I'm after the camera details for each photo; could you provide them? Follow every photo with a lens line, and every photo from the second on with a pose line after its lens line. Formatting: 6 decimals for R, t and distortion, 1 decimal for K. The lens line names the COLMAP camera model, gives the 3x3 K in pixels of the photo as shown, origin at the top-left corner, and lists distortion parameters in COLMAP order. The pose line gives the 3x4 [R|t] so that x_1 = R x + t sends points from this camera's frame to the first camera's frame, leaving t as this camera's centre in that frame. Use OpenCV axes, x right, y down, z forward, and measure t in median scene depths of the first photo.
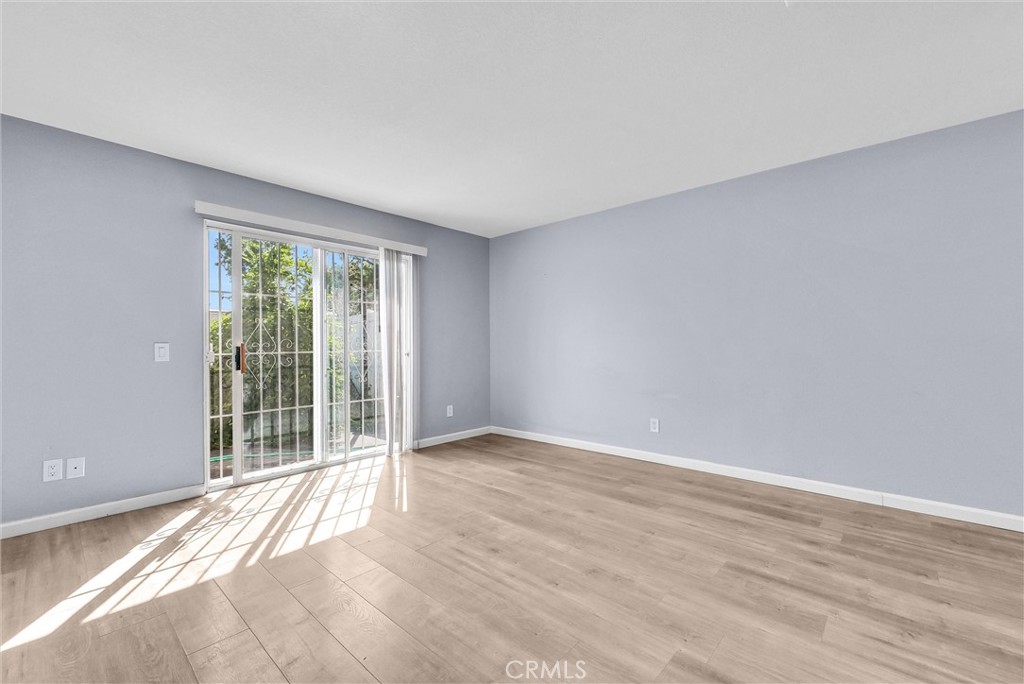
lens RADIAL K [[421.2, 0, 510.9], [0, 421.2, 349.0], [0, 0, 1]] dist [0.002499, 0.000430]
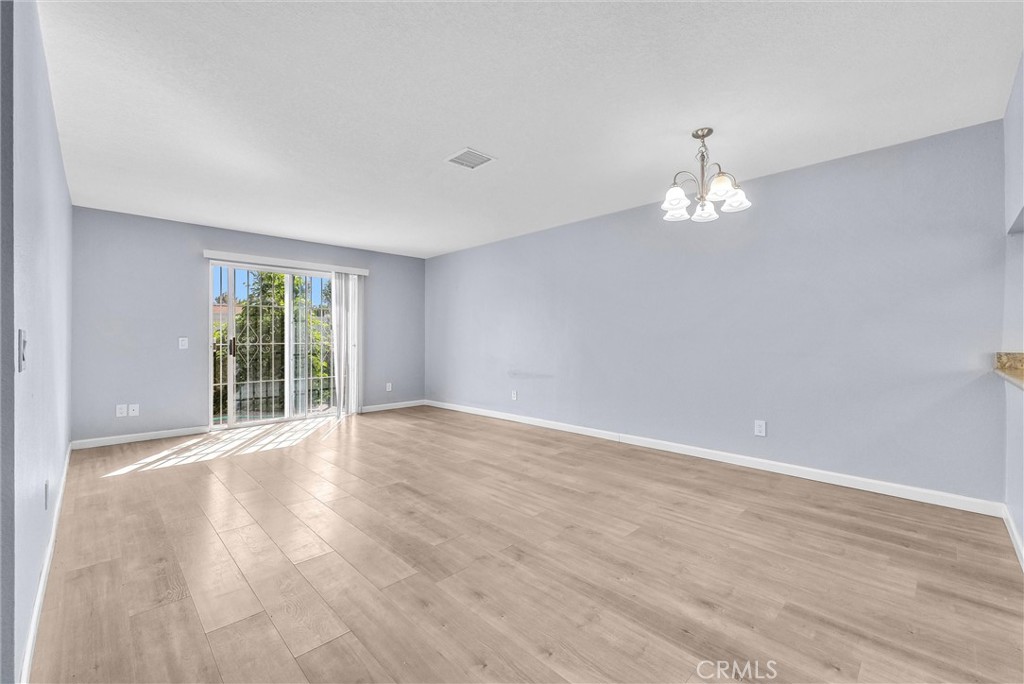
lens RADIAL K [[421.2, 0, 513.3], [0, 421.2, 338.5], [0, 0, 1]] dist [0.002499, 0.000430]
pose [[0.998412, 0.002213, -0.056285, 0.447887], [-0.002721, 0.999956, -0.008962, 0.001142], [0.056263, 0.009100, 0.998375, -0.463919]]
